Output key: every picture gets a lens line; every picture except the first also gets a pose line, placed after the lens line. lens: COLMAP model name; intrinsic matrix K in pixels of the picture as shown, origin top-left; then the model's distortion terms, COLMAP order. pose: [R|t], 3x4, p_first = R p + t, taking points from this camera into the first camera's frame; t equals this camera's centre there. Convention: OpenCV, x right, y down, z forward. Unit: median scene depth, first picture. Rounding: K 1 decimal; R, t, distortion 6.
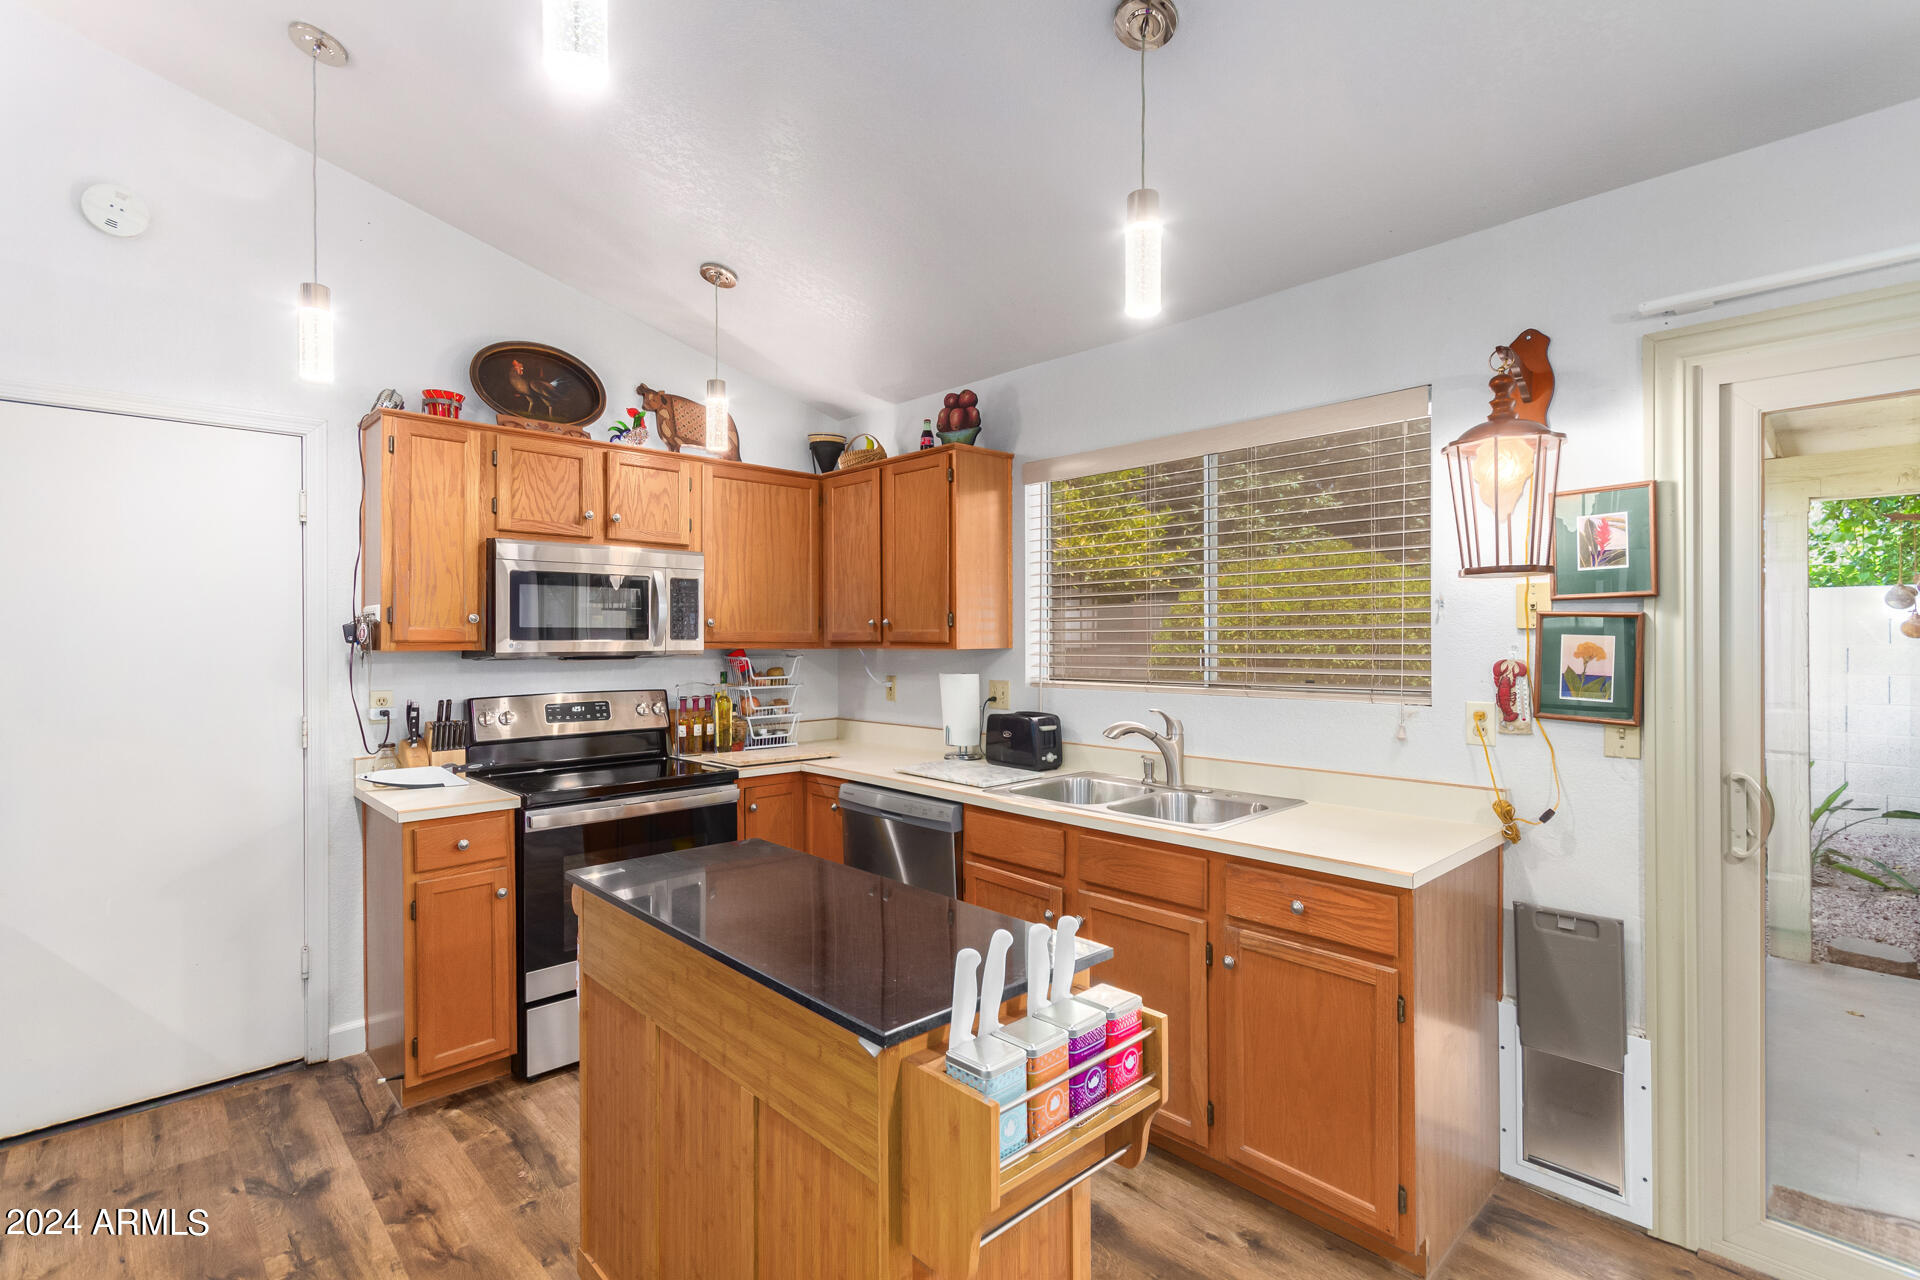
lens RADIAL K [[912.8, 0, 945.7], [0, 912.8, 637.2], [0, 0, 1]] dist [0.000371, 0.000480]
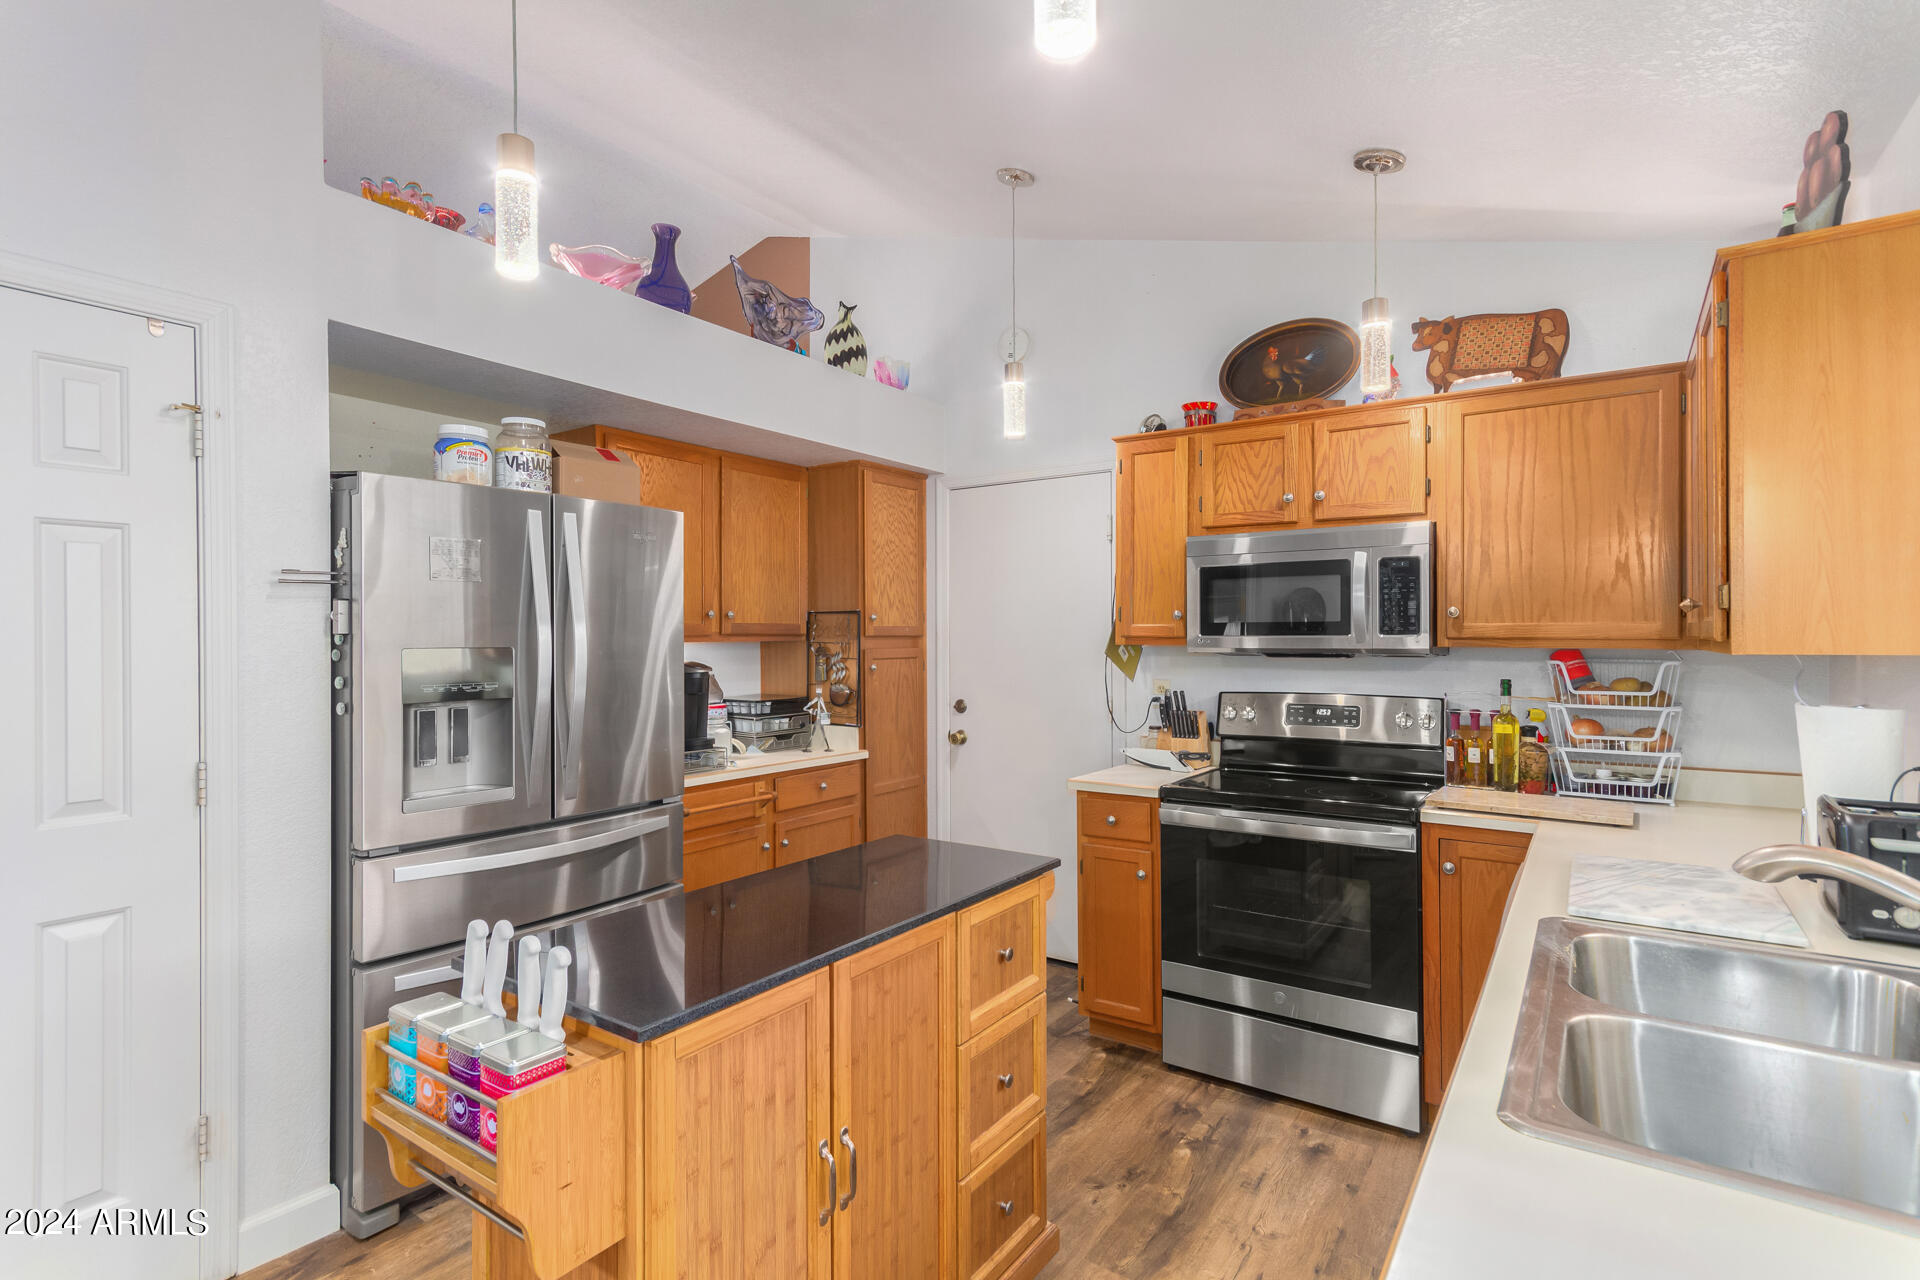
lens RADIAL K [[912.8, 0, 948.1], [0, 912.8, 640.3], [0, 0, 1]] dist [0.000371, 0.000480]
pose [[0.197248, 0.007222, -0.980327, 0.417660], [0.003977, 0.999959, 0.008167, -0.000934], [0.980346, -0.005509, 0.197211, 0.473301]]
